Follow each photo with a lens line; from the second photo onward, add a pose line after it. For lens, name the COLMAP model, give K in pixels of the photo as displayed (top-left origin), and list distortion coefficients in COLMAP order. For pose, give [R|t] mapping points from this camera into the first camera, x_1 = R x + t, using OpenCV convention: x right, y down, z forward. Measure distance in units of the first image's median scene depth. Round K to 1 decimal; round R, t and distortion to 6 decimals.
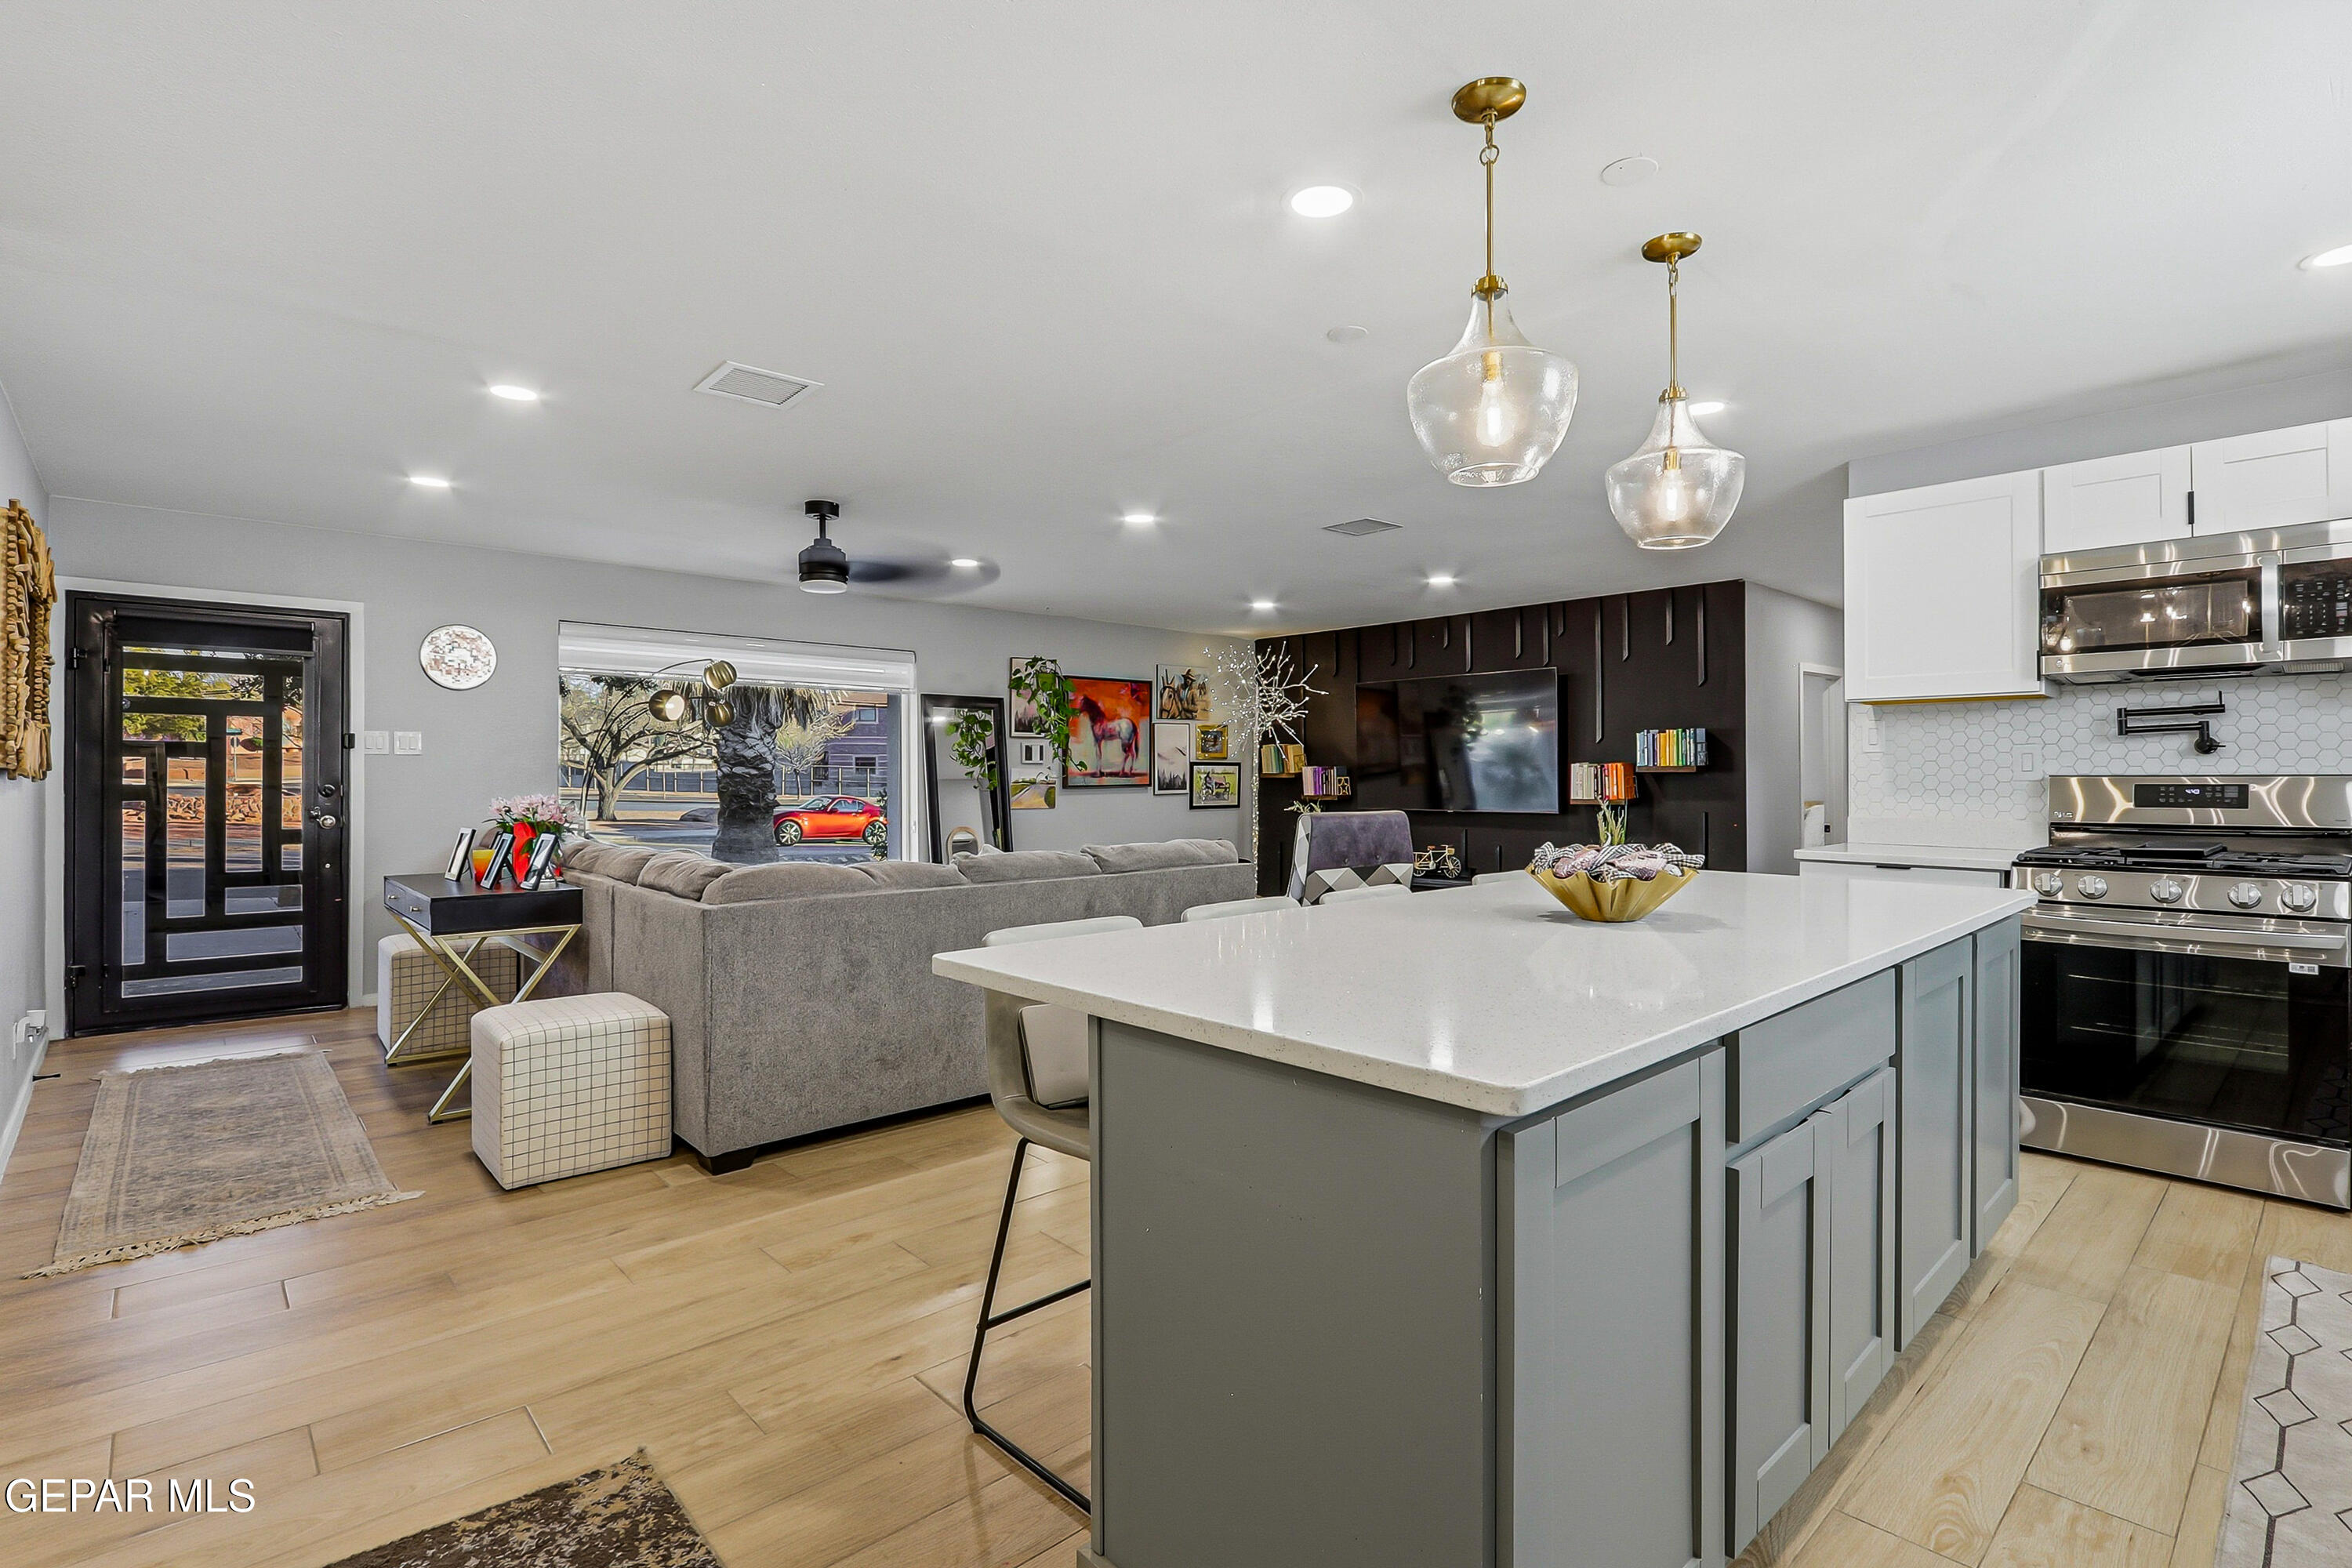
lens RADIAL K [[1116.4, 0, 1181.3], [0, 1116.4, 771.4], [0, 0, 1]] dist [-0.011651, 0.000276]
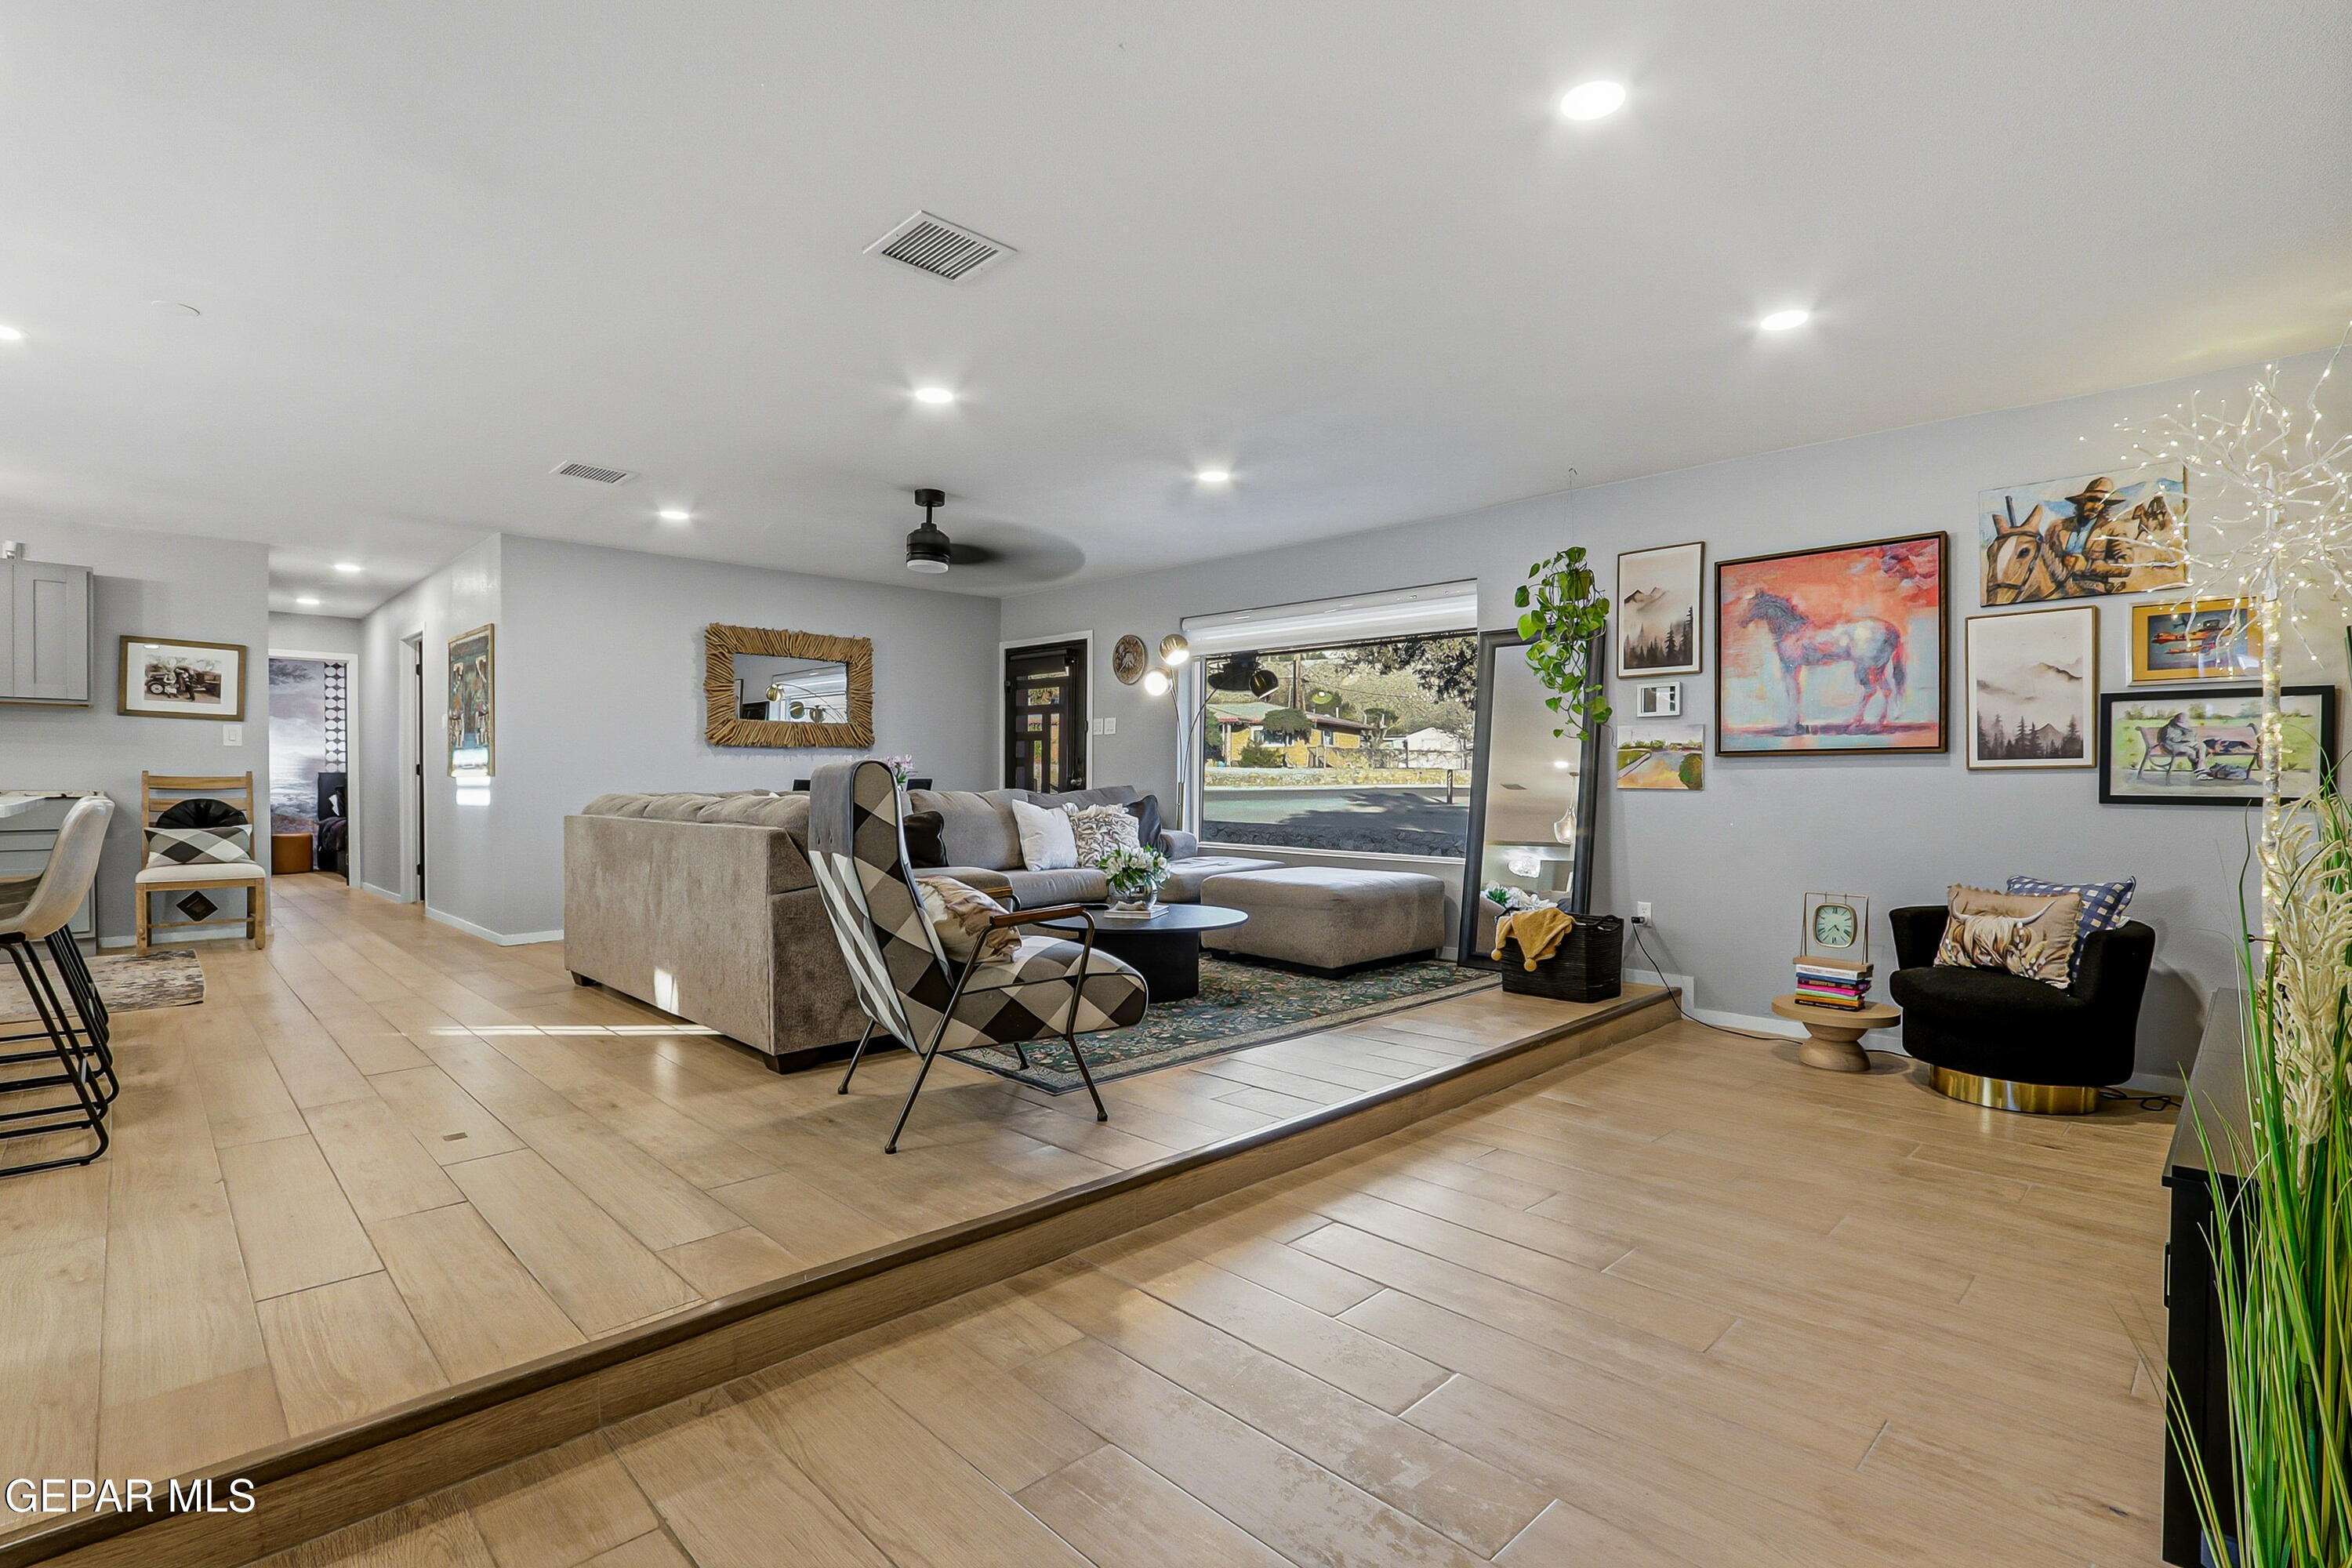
lens RADIAL K [[1100.6, 0, 1190.2], [0, 1100.6, 788.4], [0, 0, 1]] dist [-0.017419, 0.002344]
pose [[0.041606, 0.009061, -0.999093, 0.565480], [0.000126, 0.999959, 0.009074, 0.032829], [0.999134, -0.000503, 0.041604, 0.867364]]
